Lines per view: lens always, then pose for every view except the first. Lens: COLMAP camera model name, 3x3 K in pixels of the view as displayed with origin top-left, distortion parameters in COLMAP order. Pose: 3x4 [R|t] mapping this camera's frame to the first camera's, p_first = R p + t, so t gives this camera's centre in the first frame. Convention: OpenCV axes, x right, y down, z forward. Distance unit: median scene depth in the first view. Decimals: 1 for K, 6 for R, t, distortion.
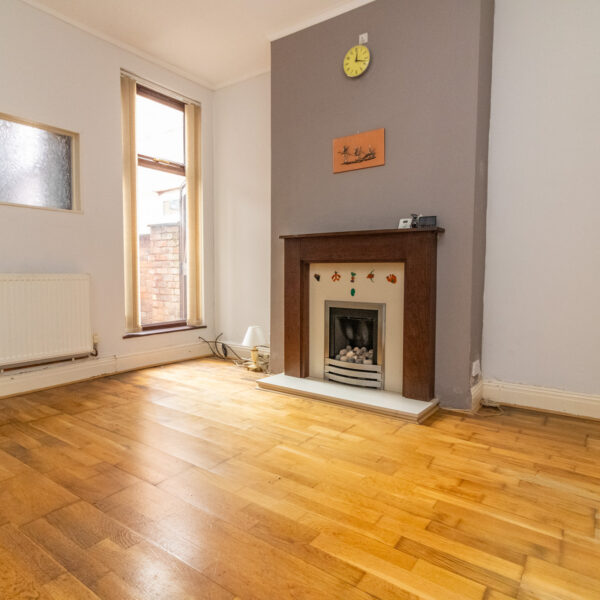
lens RADIAL K [[407.7, 0, 298.2], [0, 407.7, 294.8], [0, 0, 1]] dist [0.005639, 0.000902]
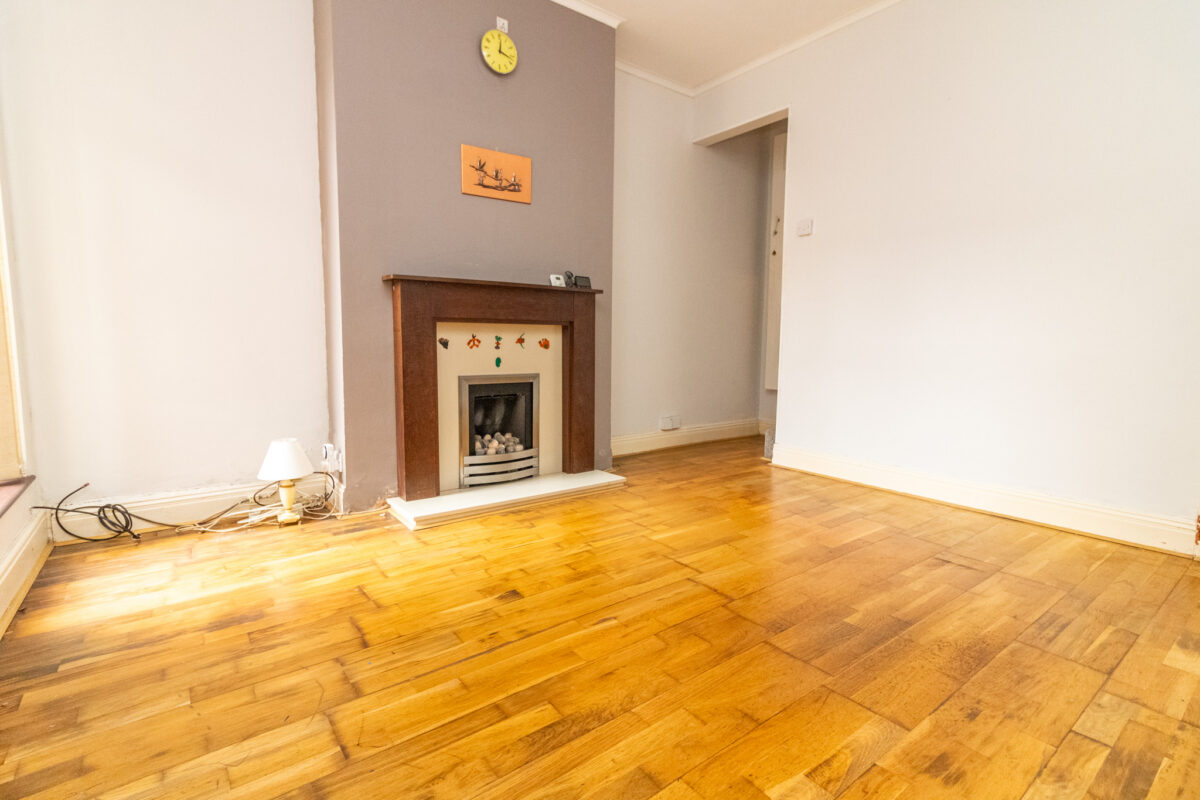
lens RADIAL K [[557.5, 0, 606.3], [0, 557.5, 395.3], [0, 0, 1]] dist [0.005352, 0.002055]
pose [[0.305629, -0.102486, 0.946619, -0.823573], [0.044016, 0.994648, 0.093474, -0.034478], [-0.951133, 0.013098, 0.308505, 0.505485]]
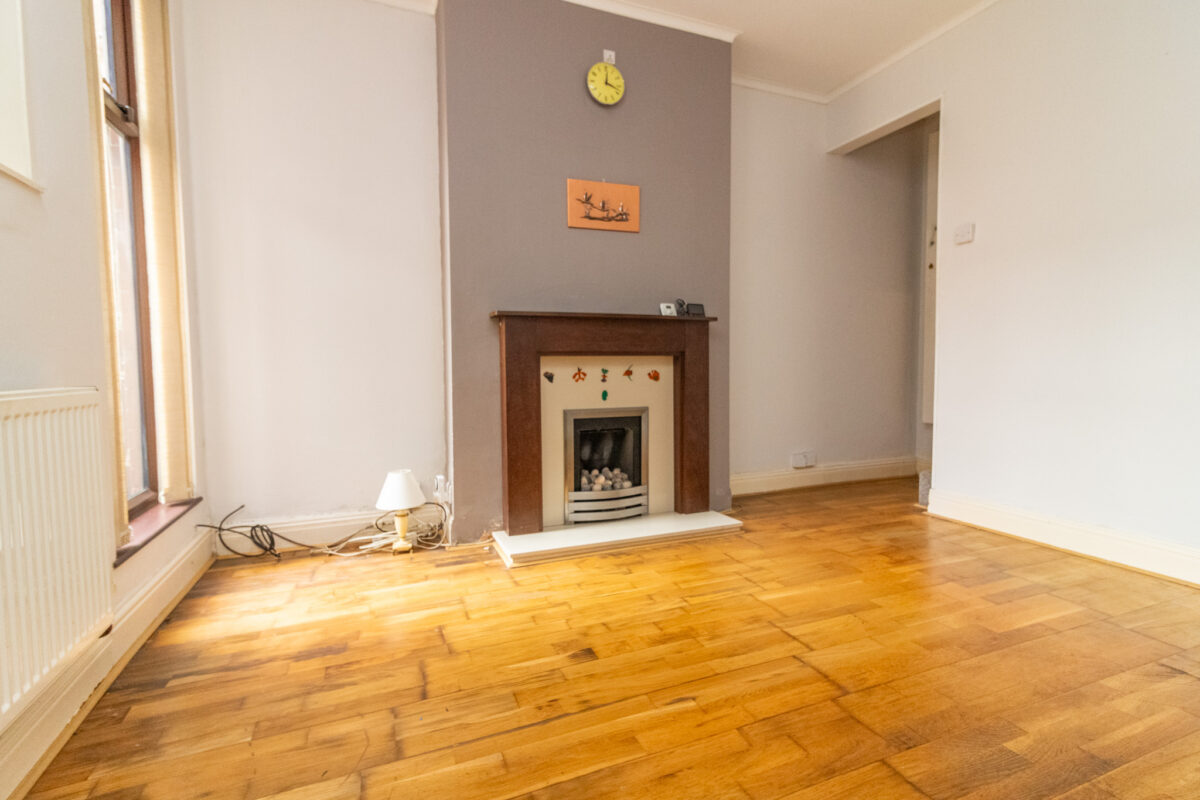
lens RADIAL K [[557.5, 0, 606.3], [0, 557.5, 395.3], [0, 0, 1]] dist [0.005352, 0.002055]
pose [[0.540815, -0.057322, 0.839186, -0.736865], [0.058819, 0.997810, 0.030252, -0.038051], [-0.839082, 0.032999, 0.543003, 0.465389]]
